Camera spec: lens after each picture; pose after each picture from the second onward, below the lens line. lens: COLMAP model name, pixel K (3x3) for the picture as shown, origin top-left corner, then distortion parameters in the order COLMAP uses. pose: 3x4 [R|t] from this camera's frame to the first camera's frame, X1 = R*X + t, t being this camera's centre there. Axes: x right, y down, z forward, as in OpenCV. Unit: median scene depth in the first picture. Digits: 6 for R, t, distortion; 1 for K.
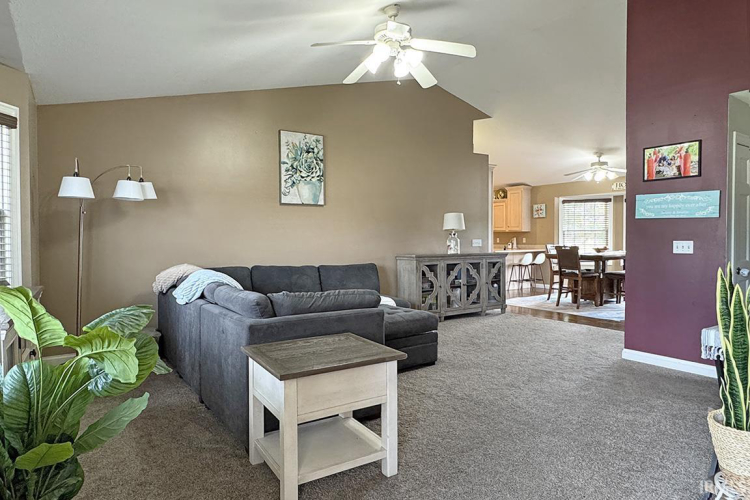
lens RADIAL K [[439.7, 0, 373.5], [0, 439.7, 237.5], [0, 0, 1]] dist [0.000338, 0.000011]
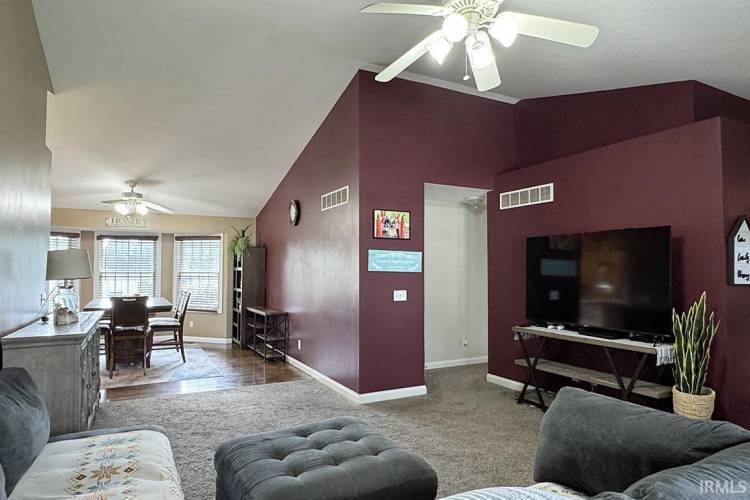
lens RADIAL K [[452.2, 0, 375.0], [0, 452.2, 250.0], [0, 0, 1]] dist [-0.002543, -0.000177]
pose [[0.135194, 0.050937, 0.989509, -0.547661], [0.000398, 0.998675, -0.051464, -0.039453], [-0.990819, 0.007351, 0.134994, 0.876613]]
